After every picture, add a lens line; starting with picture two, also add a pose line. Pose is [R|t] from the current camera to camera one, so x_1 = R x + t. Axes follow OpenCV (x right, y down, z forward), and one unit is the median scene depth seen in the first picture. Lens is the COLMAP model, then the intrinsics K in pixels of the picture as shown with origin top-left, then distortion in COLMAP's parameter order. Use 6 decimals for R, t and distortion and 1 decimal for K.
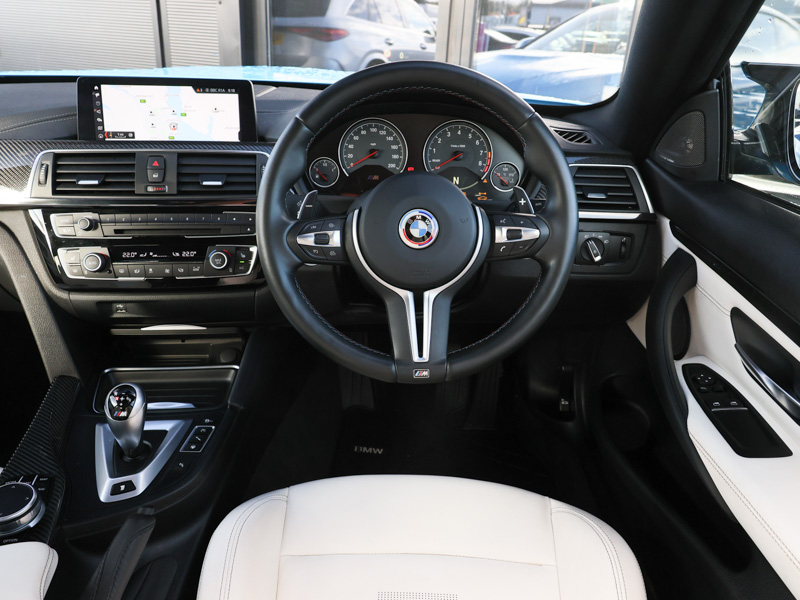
lens RADIAL K [[630.1, 0, 404.2], [0, 630.1, 297.2], [0, 0, 1]] dist [0.008533, 0.004463]
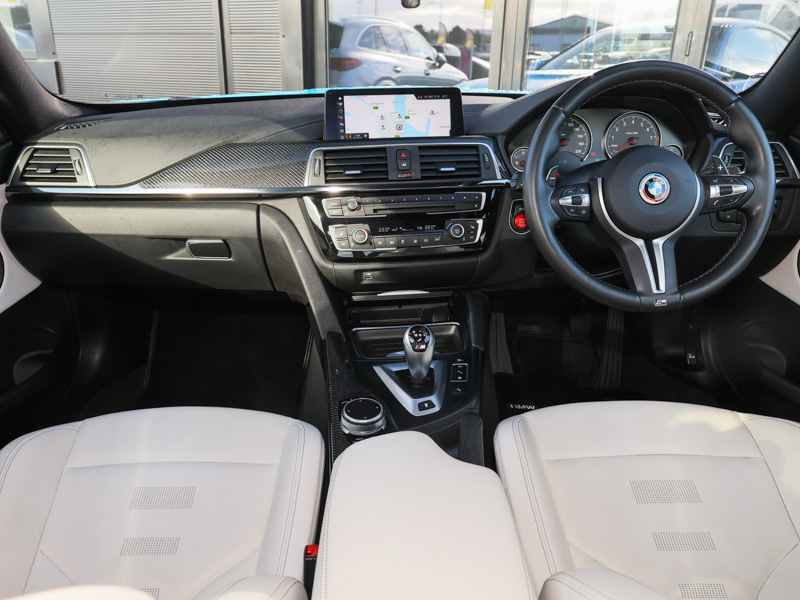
lens RADIAL K [[630.1, 0, 389.0], [0, 630.1, 300.6], [0, 0, 1]] dist [0.008533, 0.004463]
pose [[0.998825, -0.046073, 0.015025, -0.472191], [0.046601, 0.998230, -0.036955, 0.122072], [-0.013295, 0.037612, 0.999204, -0.232516]]
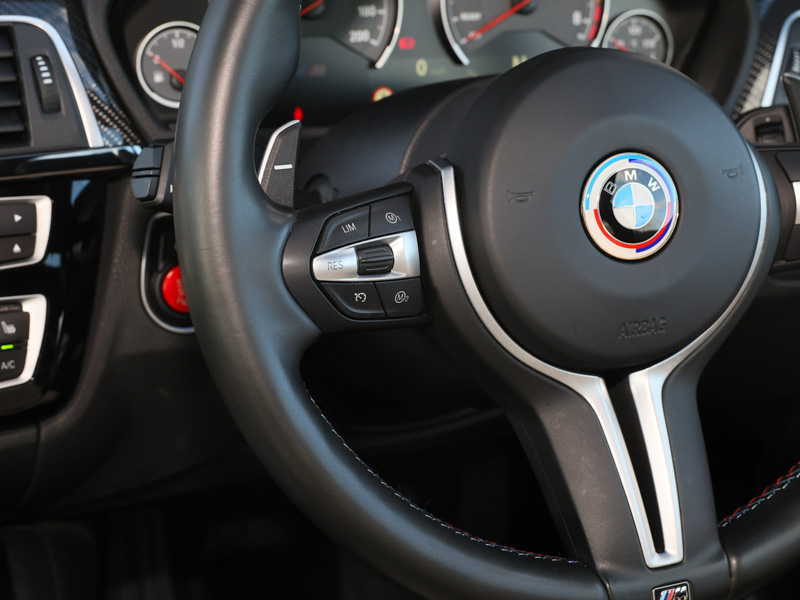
lens RADIAL K [[1556.2, 0, 395.0], [0, 1556.2, 297.0], [0, 0, 1]] dist [0.010763, 0.000000]
pose [[0.940056, -0.107852, 0.323517, -0.349623], [0.115852, 0.993251, -0.005512, -0.057671], [-0.320740, 0.042662, 0.946206, 0.163175]]
